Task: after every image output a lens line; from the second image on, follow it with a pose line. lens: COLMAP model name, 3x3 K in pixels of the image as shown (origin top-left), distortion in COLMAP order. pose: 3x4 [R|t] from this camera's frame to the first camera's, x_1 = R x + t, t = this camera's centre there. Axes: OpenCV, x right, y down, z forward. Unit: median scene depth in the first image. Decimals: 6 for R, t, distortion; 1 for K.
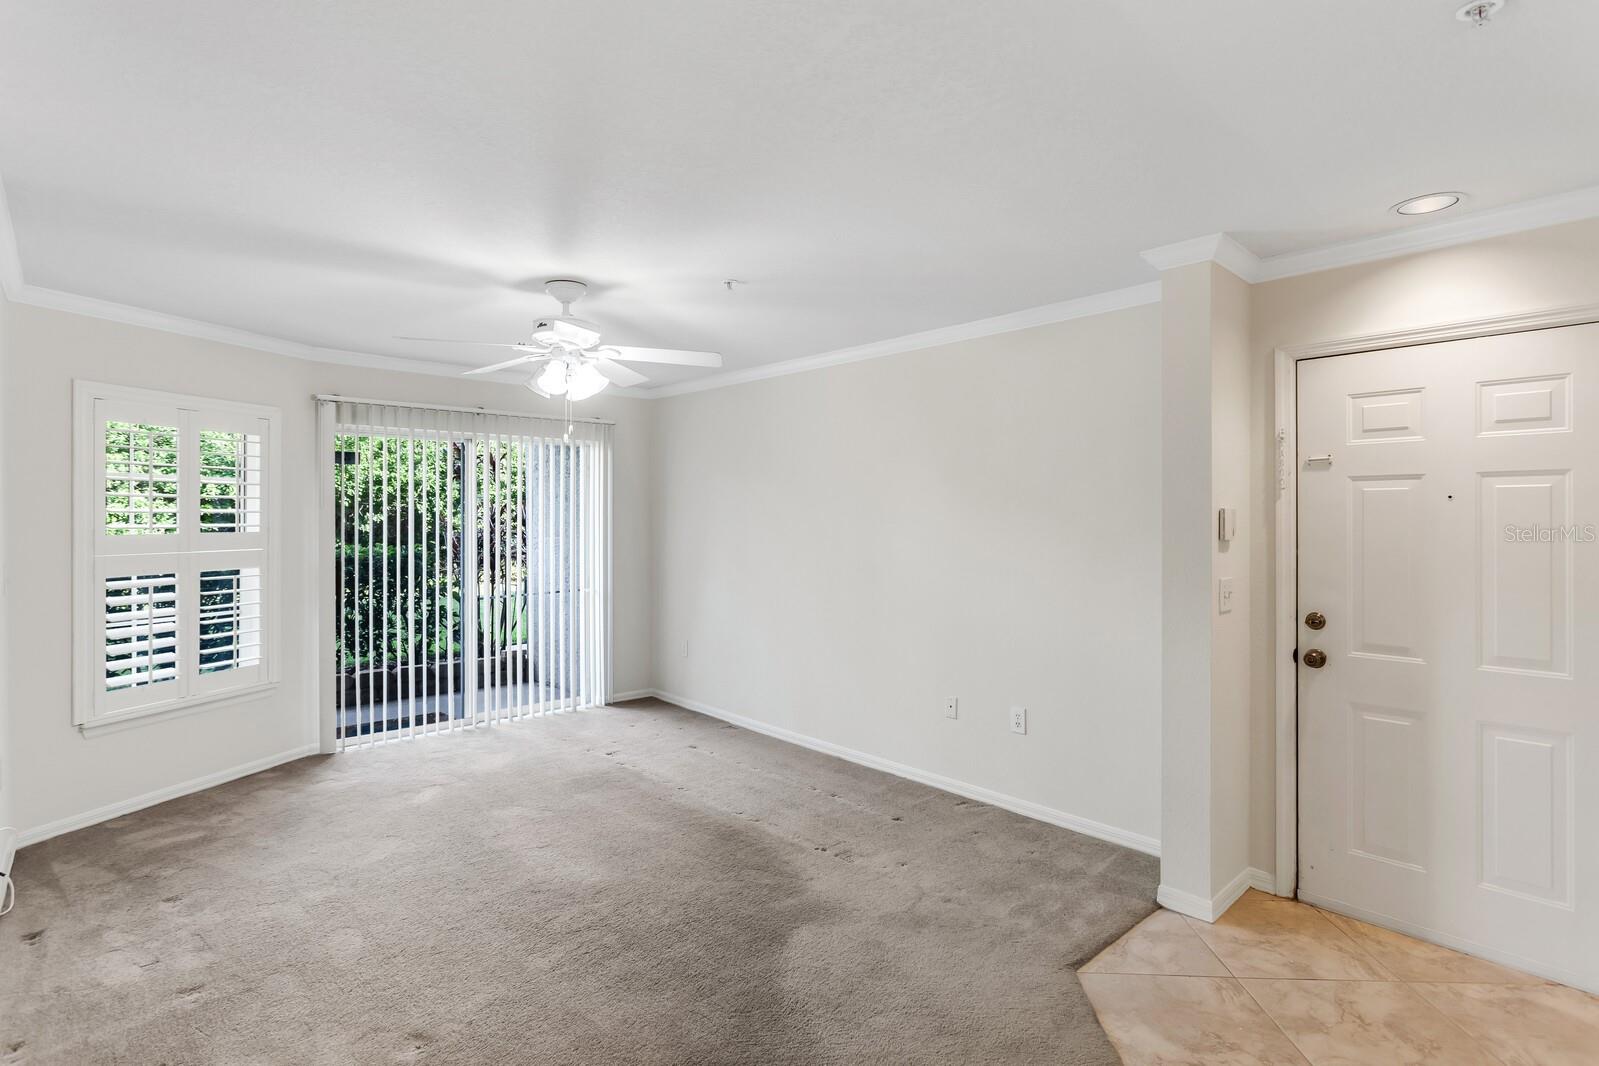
lens RADIAL K [[807.0, 0, 797.9], [0, 807.0, 493.9], [0, 0, 1]] dist [-0.002996, 0.000221]
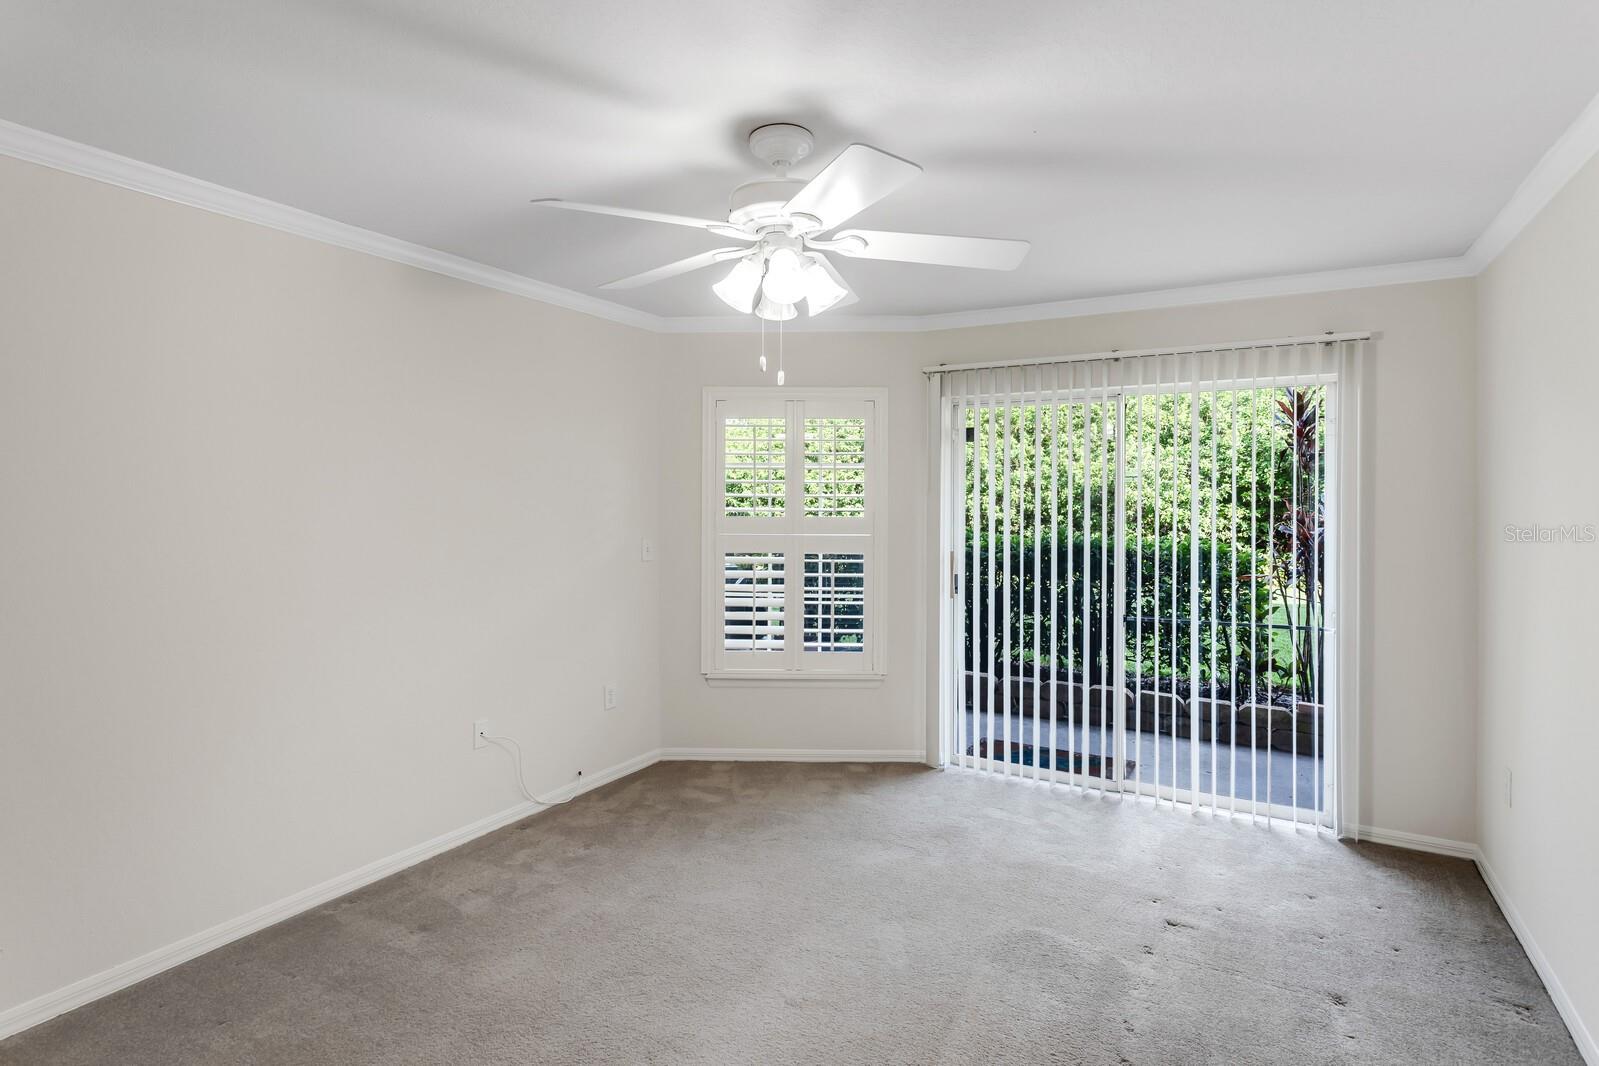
lens RADIAL K [[800.9, 0, 801.4], [0, 800.9, 502.1], [0, 0, 1]] dist [-0.006428, -0.000052]
pose [[0.299700, 0.005585, -0.954017, 0.251104], [0.018317, 0.999765, 0.011607, 0.017267], [0.953858, -0.020954, 0.299527, 0.684422]]
